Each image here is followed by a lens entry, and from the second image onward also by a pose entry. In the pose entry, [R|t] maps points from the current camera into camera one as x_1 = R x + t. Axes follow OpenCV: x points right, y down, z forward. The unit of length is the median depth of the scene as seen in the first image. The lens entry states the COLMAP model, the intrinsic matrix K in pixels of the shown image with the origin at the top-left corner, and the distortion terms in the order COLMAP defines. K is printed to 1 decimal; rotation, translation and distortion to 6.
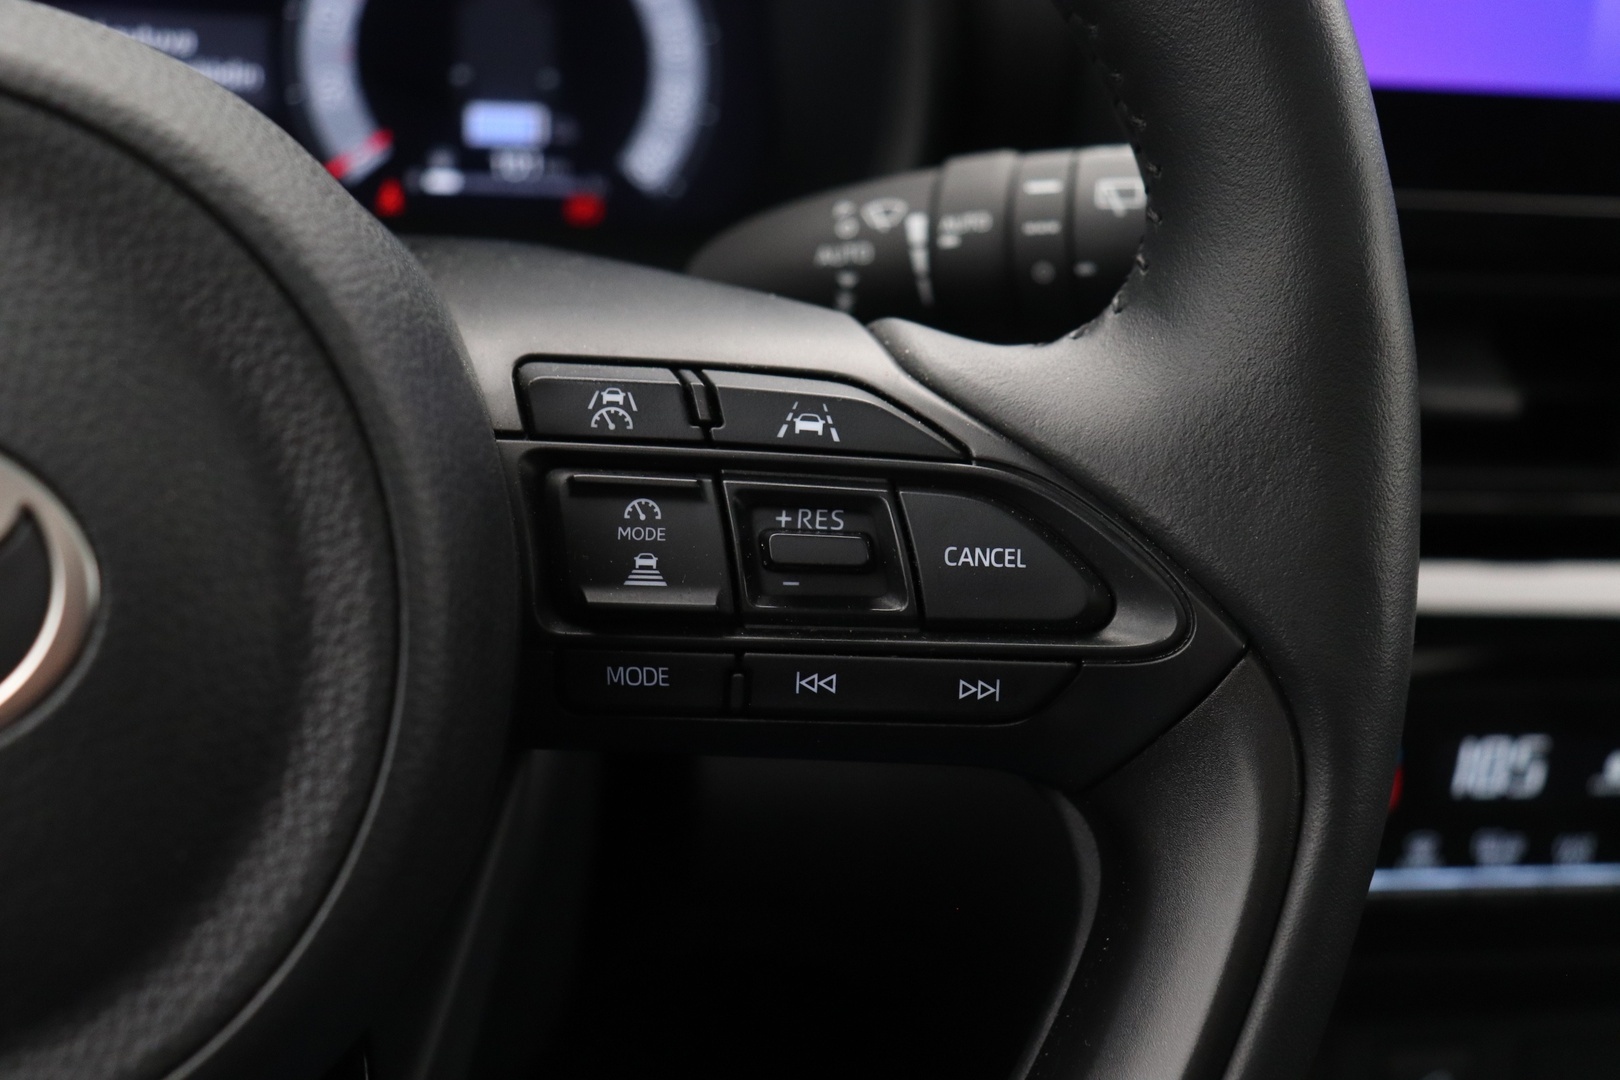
lens RADIAL K [[2282.5, 0, 810.0], [0, 2282.5, 540.0], [0, 0, 1]] dist [-0.031068, 0.019099]
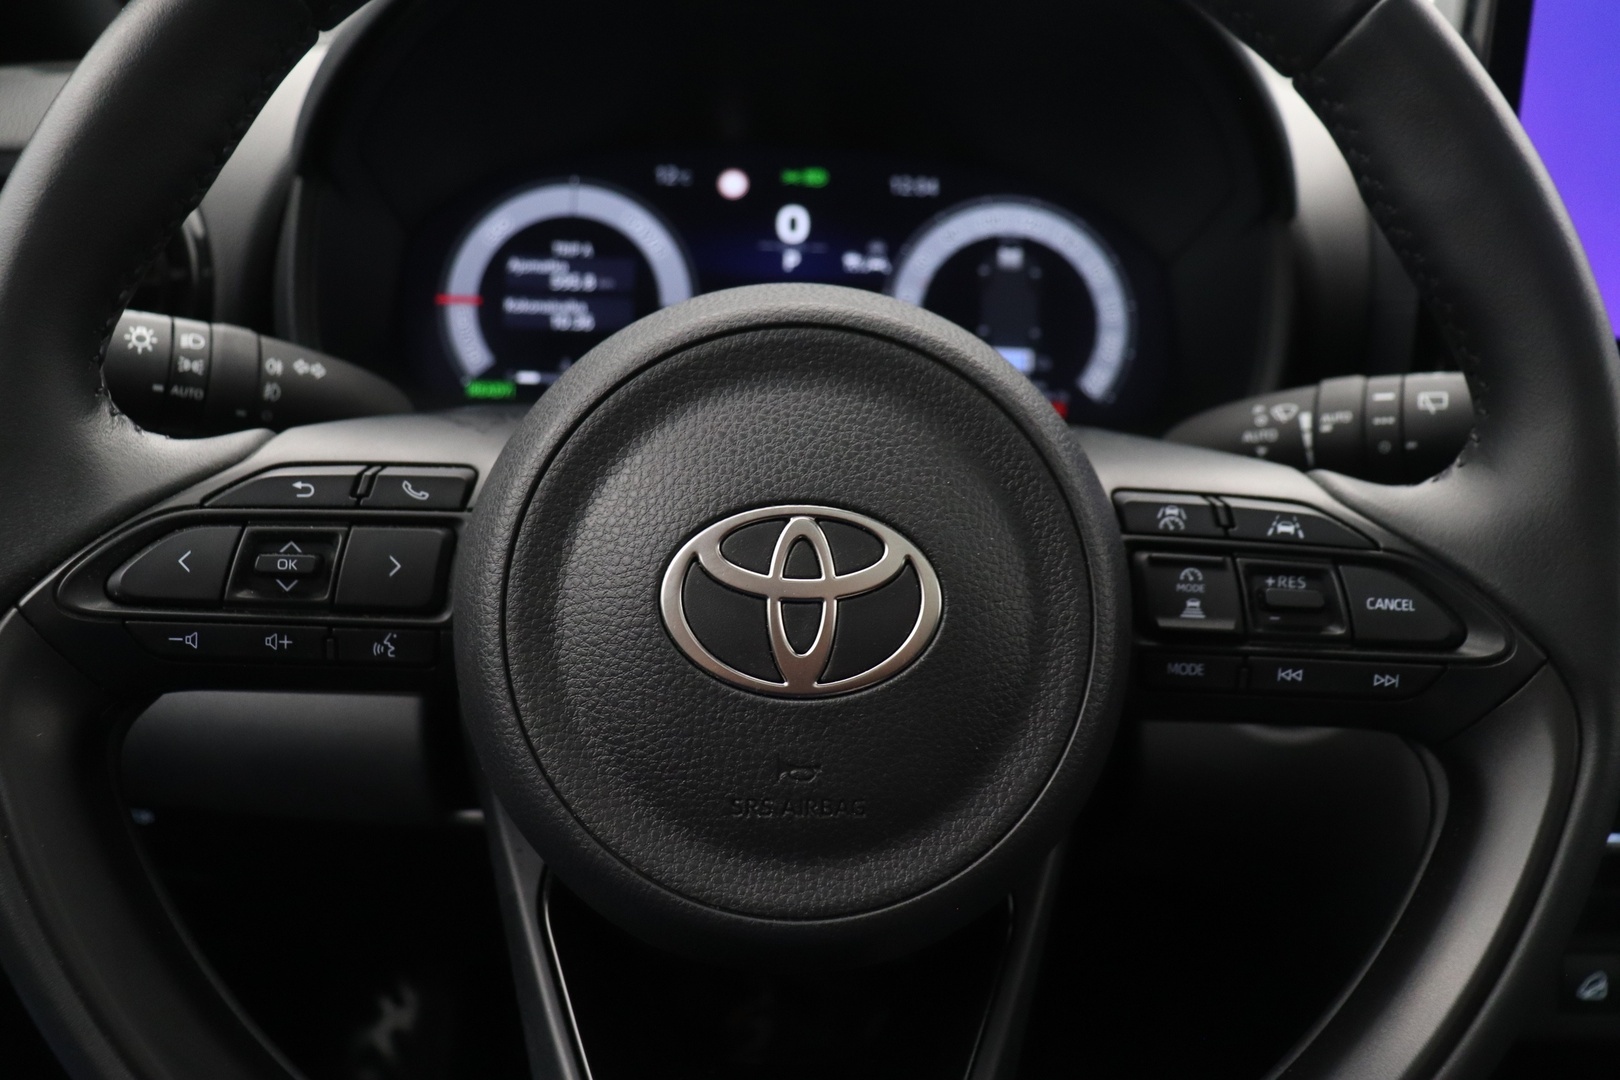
lens RADIAL K [[1559.7, 0, 810.0], [0, 1559.7, 540.0], [0, 0, 1]] dist [-0.137483, 0.158787]
pose [[0.986390, 0.014209, -0.163806, -0.168214], [-0.025022, 0.997627, -0.064140, 0.044299], [0.162506, 0.067366, 0.984405, -0.229911]]
